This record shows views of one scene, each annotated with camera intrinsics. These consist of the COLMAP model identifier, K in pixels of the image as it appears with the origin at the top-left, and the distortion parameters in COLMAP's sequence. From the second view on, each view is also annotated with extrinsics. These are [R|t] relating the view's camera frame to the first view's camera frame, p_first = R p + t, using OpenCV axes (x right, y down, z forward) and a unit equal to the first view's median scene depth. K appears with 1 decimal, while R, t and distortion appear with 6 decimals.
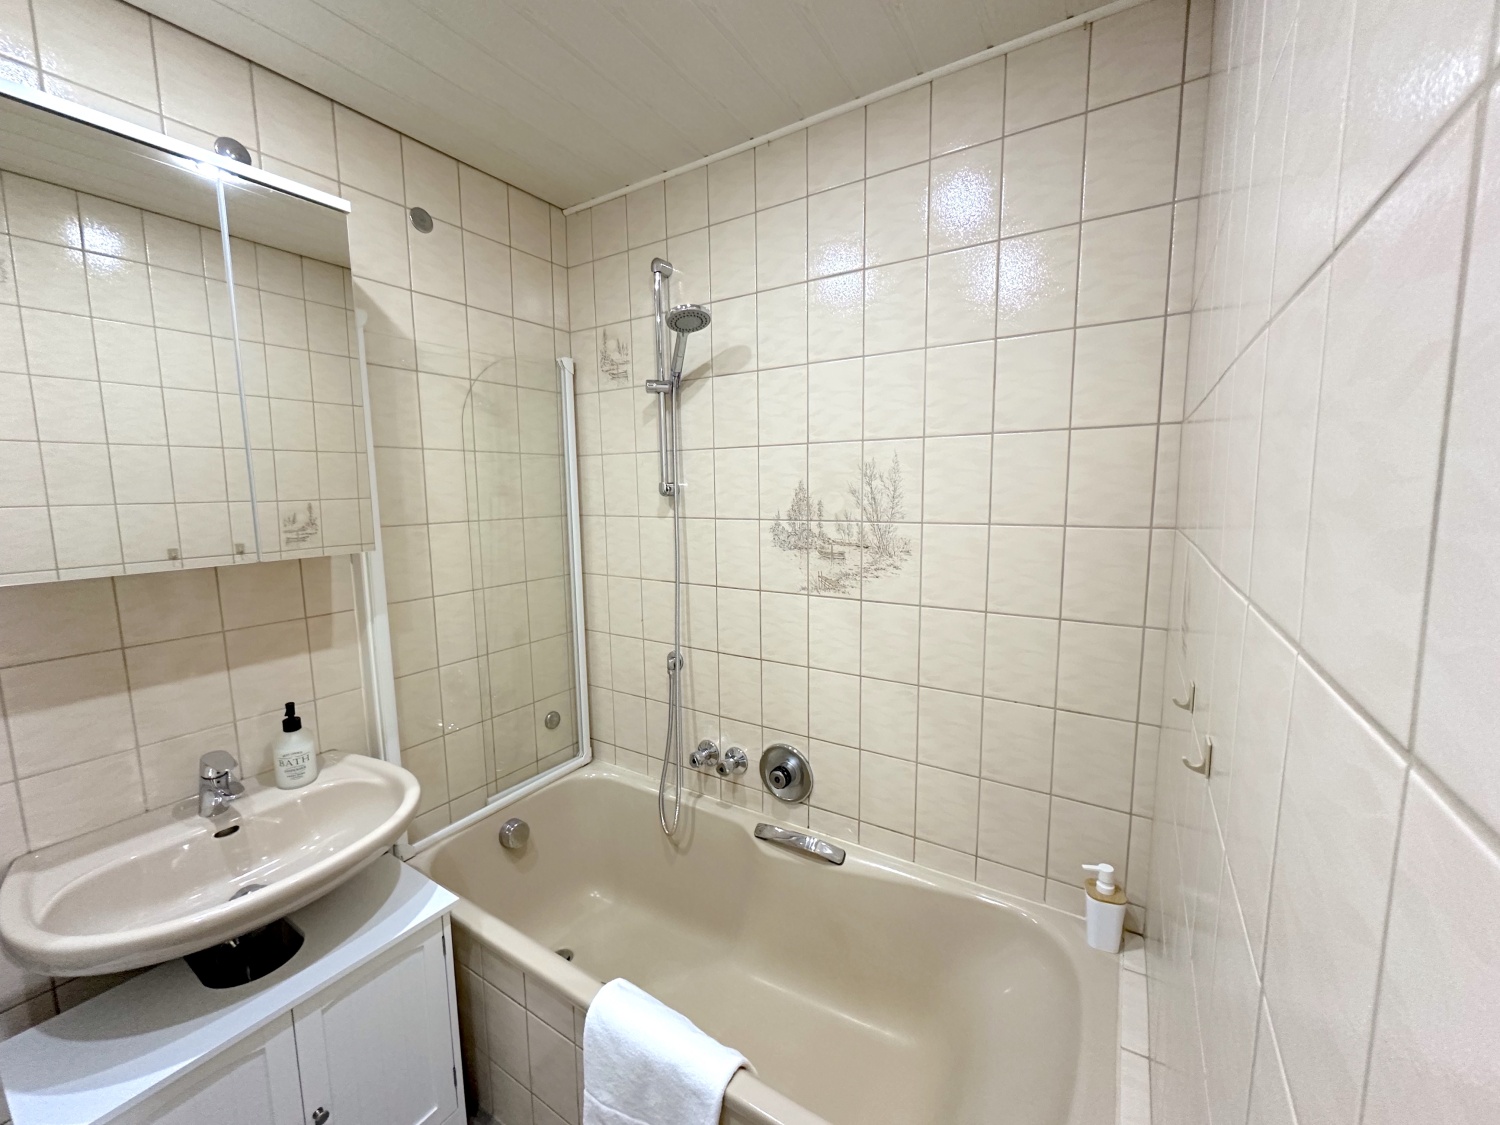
lens RADIAL K [[602.1, 0, 750.0], [0, 602.1, 562.5], [0, 0, 1]] dist [0.000002, 0.000035]
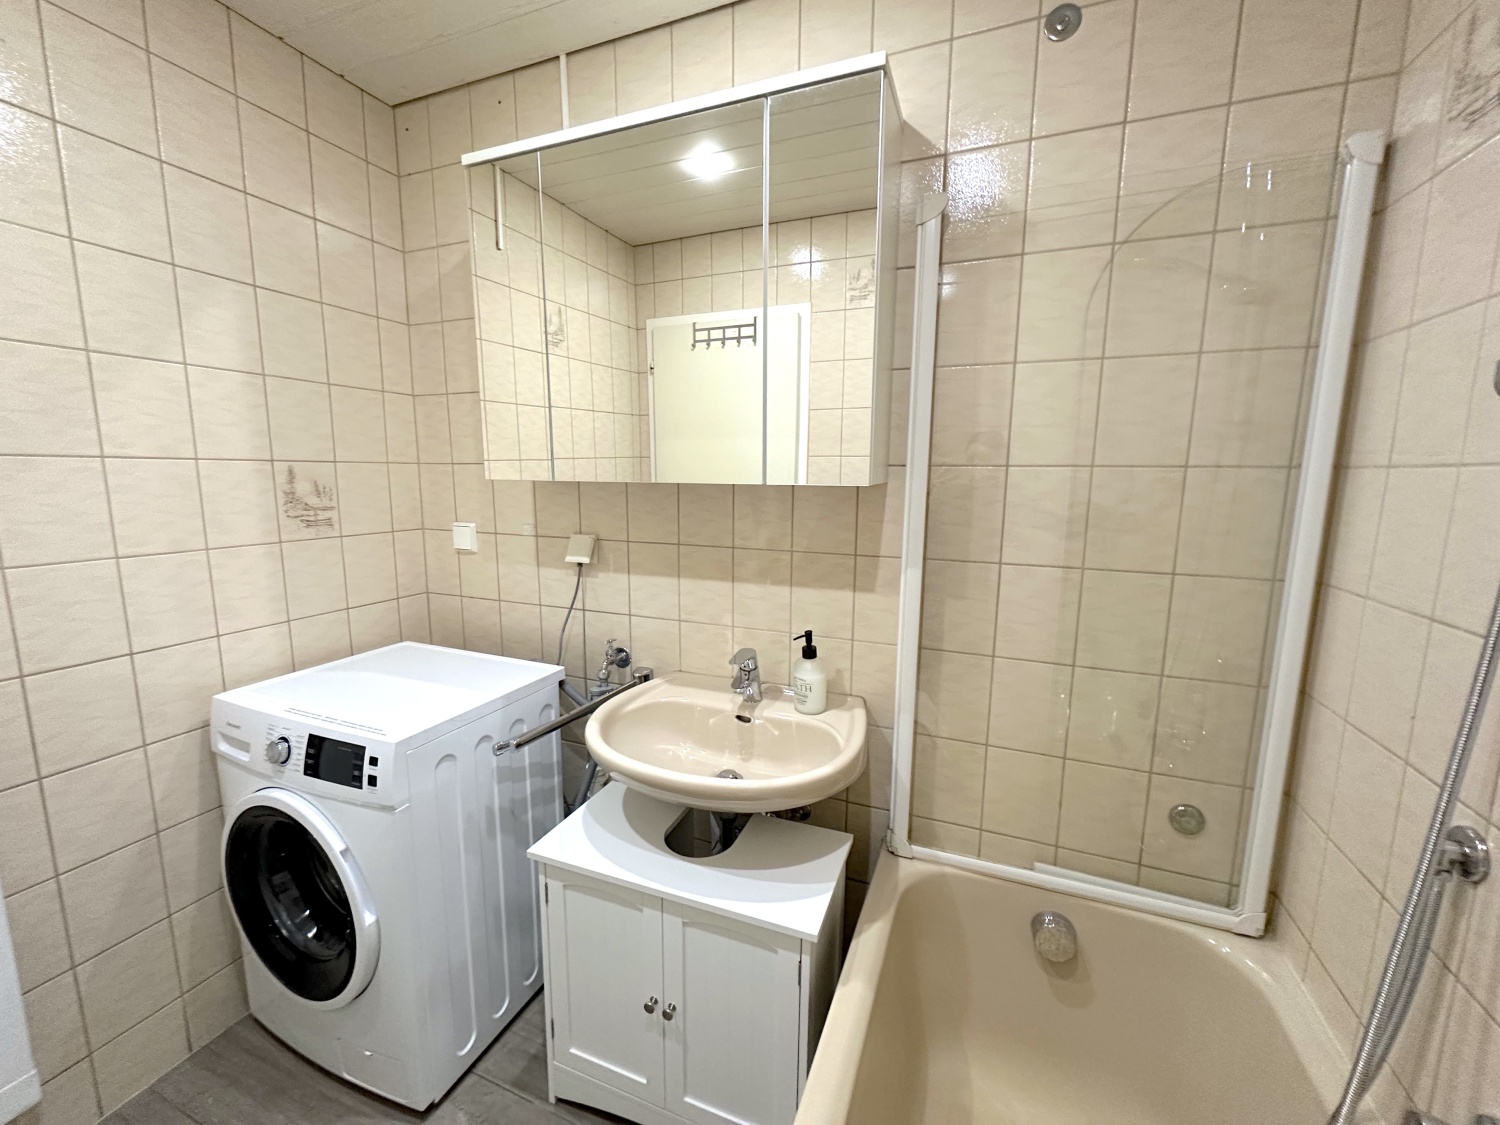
lens RADIAL K [[602.1, 0, 750.0], [0, 602.1, 562.5], [0, 0, 1]] dist [0.000002, 0.000035]
pose [[0.177362, 0.160561, -0.970960, 0.167161], [-0.135895, 0.981146, 0.137422, -0.006150], [0.974718, 0.107575, 0.195838, 0.610579]]
